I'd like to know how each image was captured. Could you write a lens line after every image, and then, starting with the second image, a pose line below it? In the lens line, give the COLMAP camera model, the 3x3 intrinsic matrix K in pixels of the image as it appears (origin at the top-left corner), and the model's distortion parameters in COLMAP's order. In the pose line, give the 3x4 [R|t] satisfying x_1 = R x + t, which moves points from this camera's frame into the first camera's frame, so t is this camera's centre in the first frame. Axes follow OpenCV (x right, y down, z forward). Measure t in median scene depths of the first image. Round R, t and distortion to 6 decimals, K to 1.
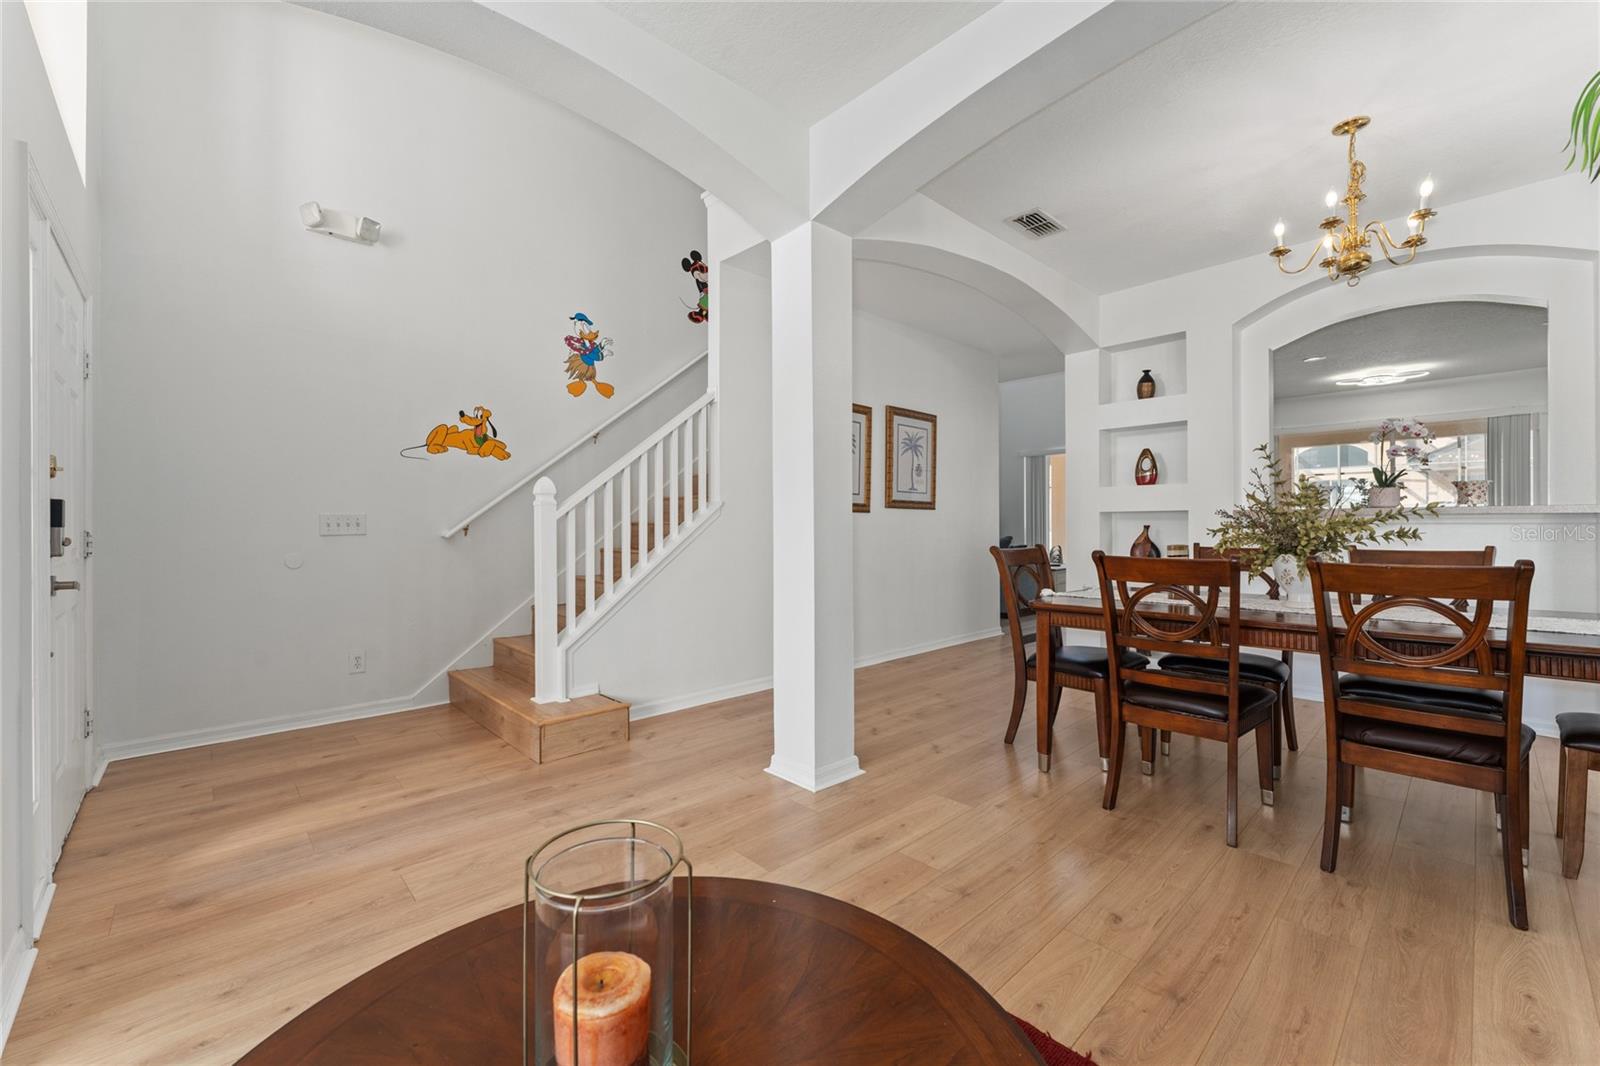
lens RADIAL K [[649.9, 0, 802.2], [0, 649.9, 521.2], [0, 0, 1]] dist [-0.001183, -0.000097]
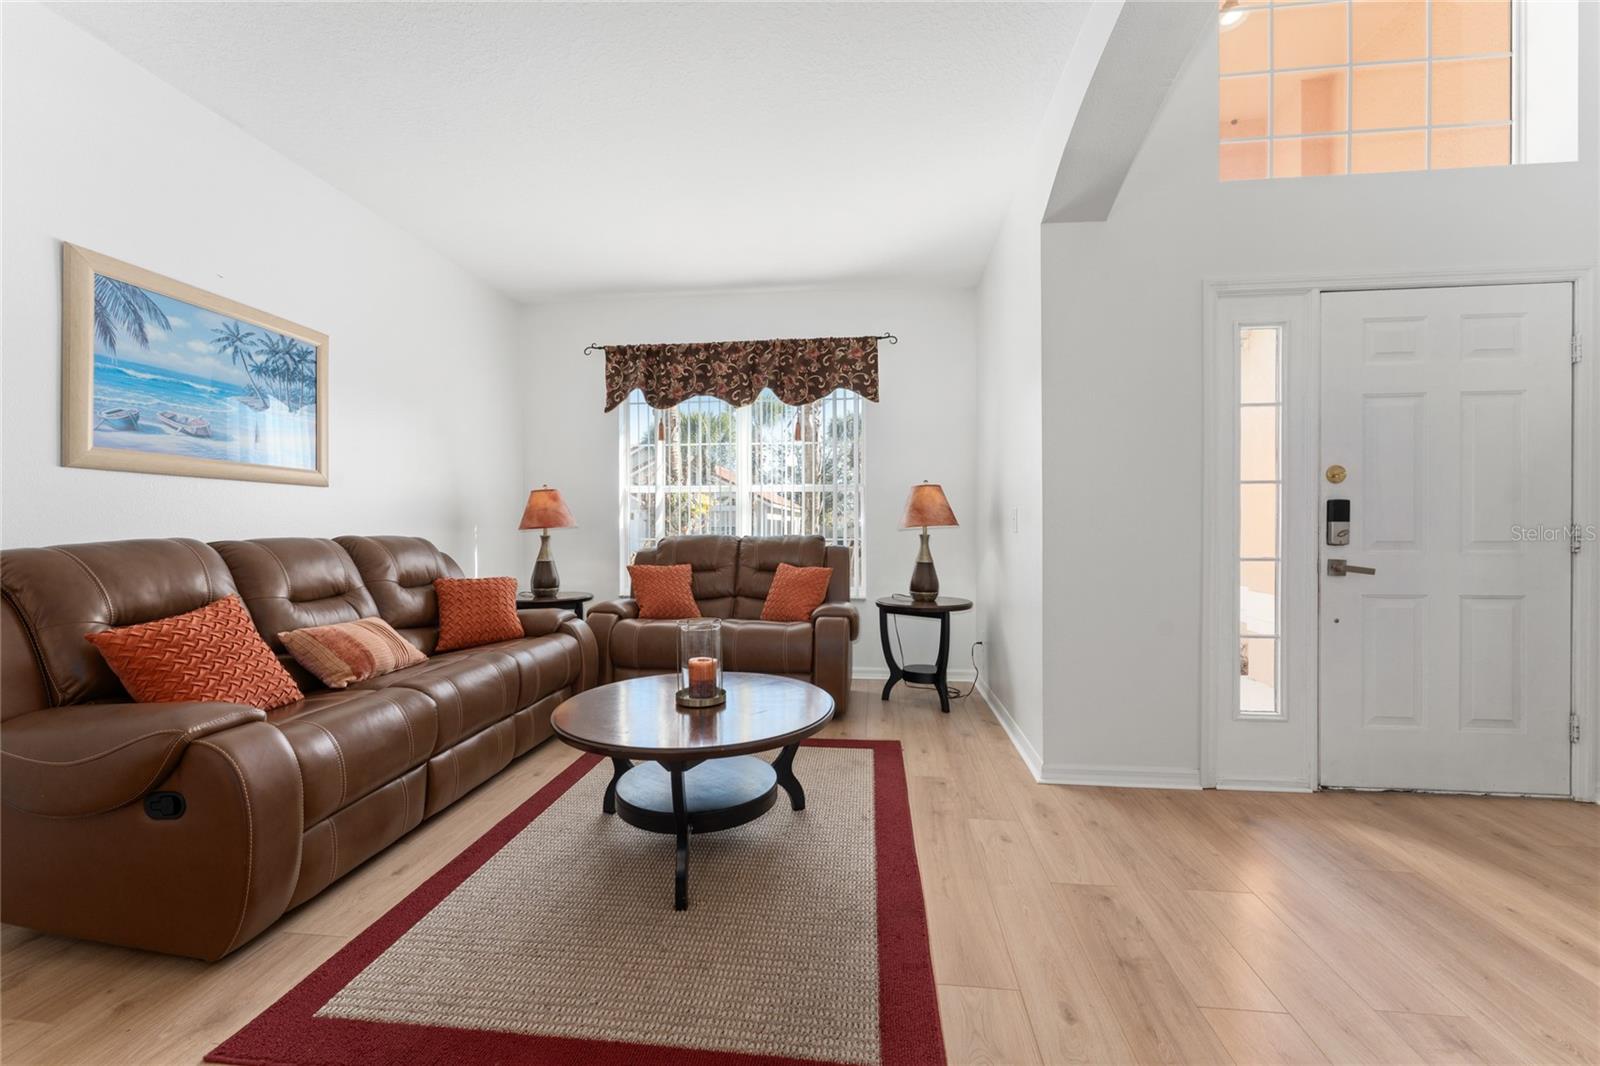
lens RADIAL K [[643.3, 0, 800.0], [0, 643.3, 533.0], [0, 0, 1]] dist [0.018277, -0.000059]
pose [[-0.761800, 0.010570, -0.647726, 0.463896], [0.009846, 0.999940, 0.004738, 0.014949], [0.647737, -0.002768, -0.761859, 1.241373]]
